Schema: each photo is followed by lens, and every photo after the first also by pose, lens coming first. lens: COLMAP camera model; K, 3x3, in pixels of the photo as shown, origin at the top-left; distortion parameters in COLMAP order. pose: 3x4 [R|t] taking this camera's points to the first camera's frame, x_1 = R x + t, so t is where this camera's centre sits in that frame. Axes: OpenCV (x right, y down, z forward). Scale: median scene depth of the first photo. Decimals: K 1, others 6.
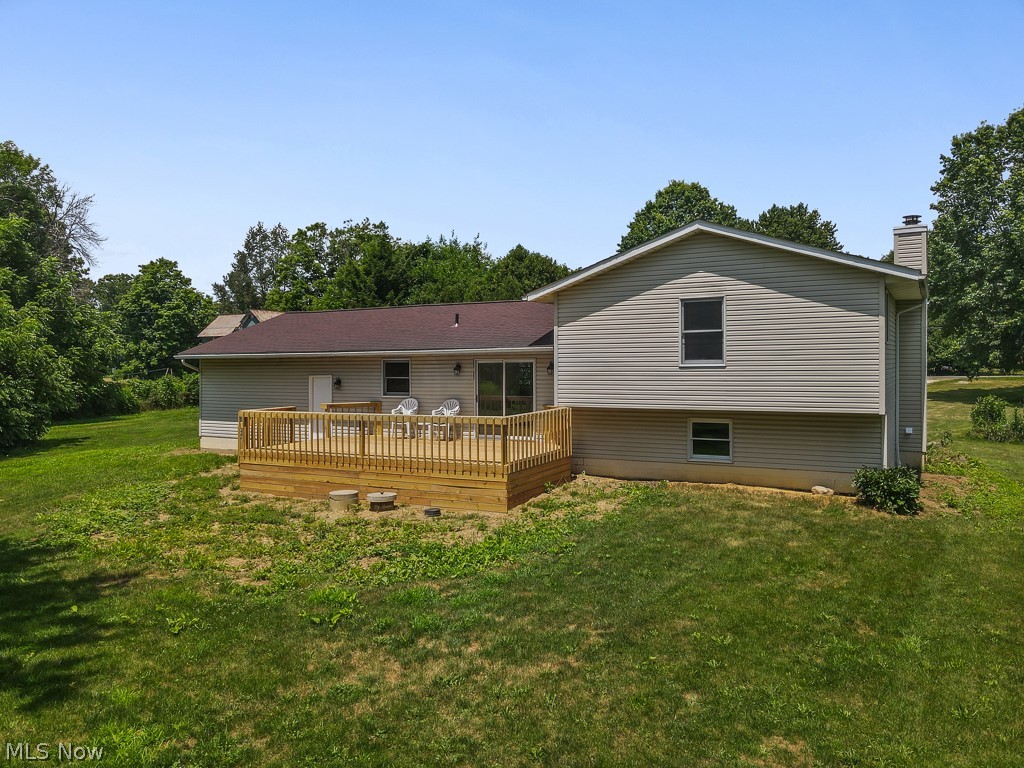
lens RADIAL K [[745.4, 0, 516.1], [0, 745.4, 366.4], [0, 0, 1]] dist [0.008090, -0.005480]
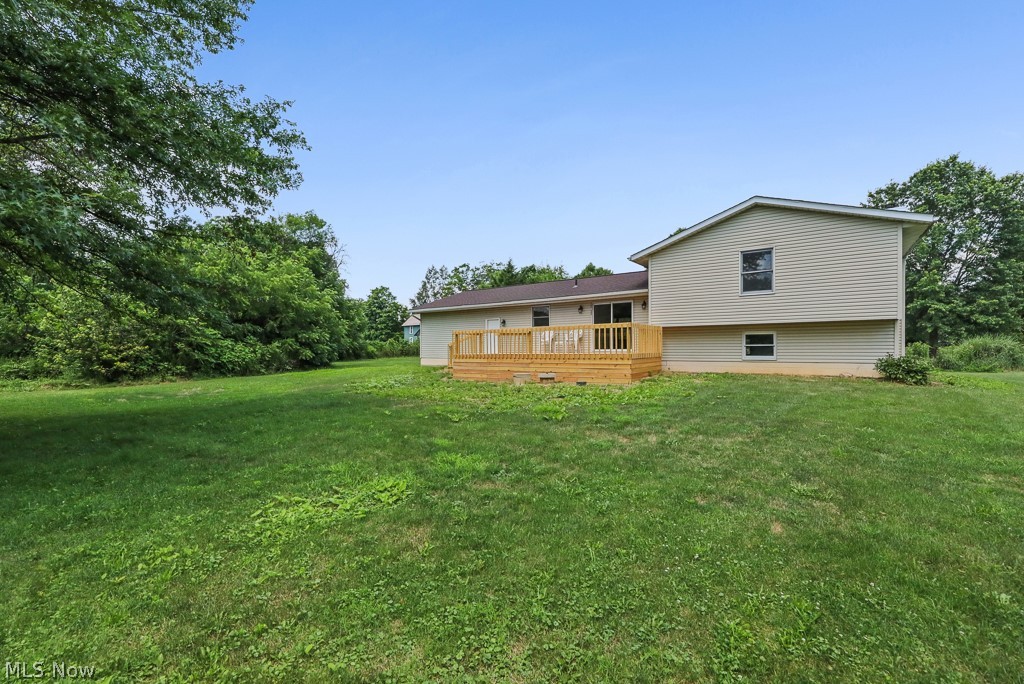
lens RADIAL K [[425.5, 0, 512.0], [0, 425.5, 342.0], [0, 0, 1]] dist [0.000399, -0.003609]
pose [[0.990927, 0.001620, -0.134391, -0.091809], [-0.004684, 0.999736, -0.022489, 0.086393], [0.134319, 0.022914, 0.990673, 0.063094]]
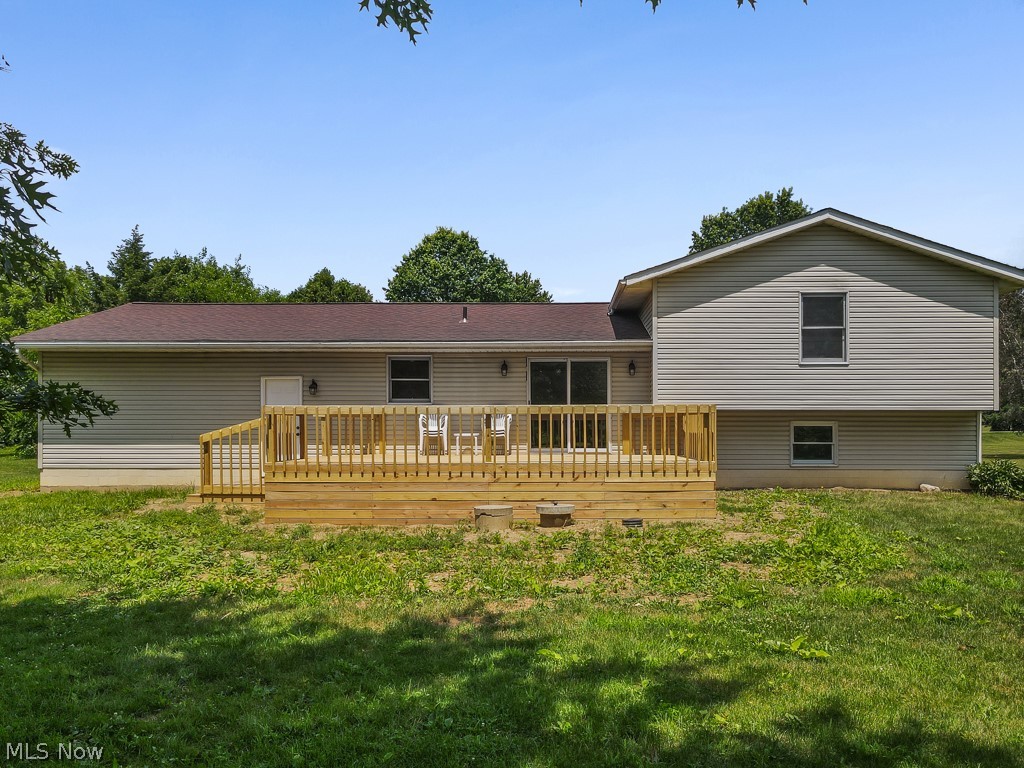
lens RADIAL K [[759.8, 0, 553.4], [0, 759.8, 434.6], [0, 0, 1]] dist [0.003217, -0.002620]
pose [[0.886644, 0.008522, 0.462375, -0.373640], [-0.007237, 0.999963, -0.004552, 0.071446], [-0.462397, 0.000690, 0.886673, 0.219094]]
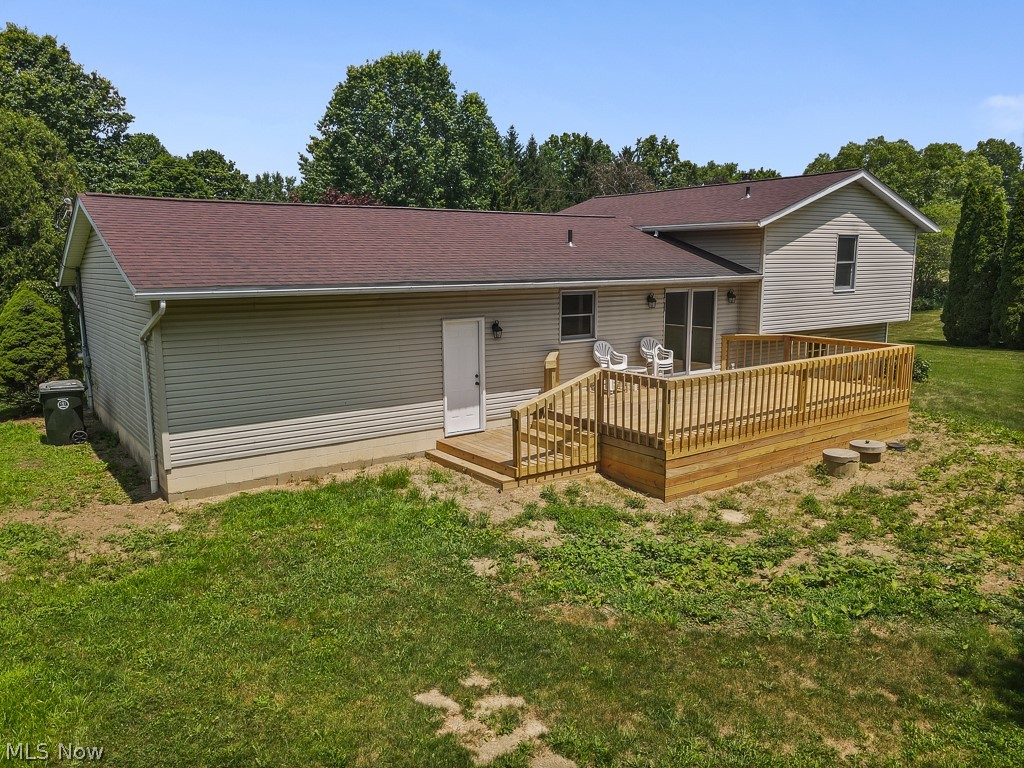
lens RADIAL K [[745.4, 0, 516.1], [0, 745.4, 366.4], [0, 0, 1]] dist [0.008090, -0.005480]
pose [[0.434958, -0.120842, 0.892305, -0.814243], [0.004288, 0.991221, 0.132148, -0.031408], [-0.900441, -0.053653, 0.431657, 0.701275]]
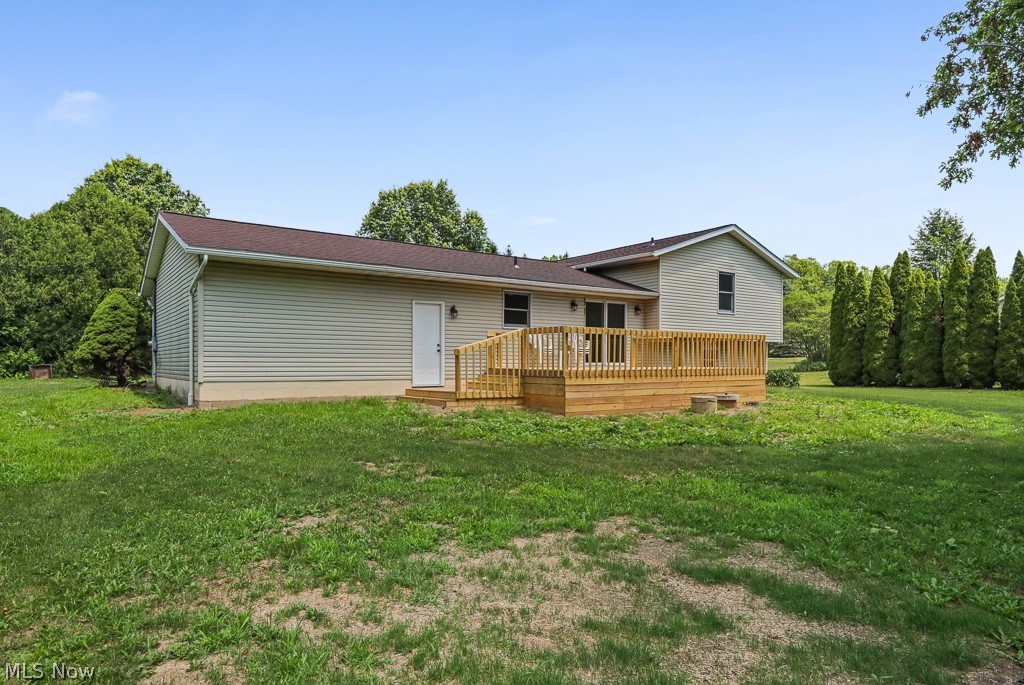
lens RADIAL K [[605.3, 0, 516.2], [0, 605.3, 355.8], [0, 0, 1]] dist [0.000949, -0.000347]
pose [[0.436980, 0.018638, 0.899278, -0.854480], [-0.004046, 0.999816, -0.018756, 0.088812], [-0.899462, 0.004557, 0.436975, 0.615595]]
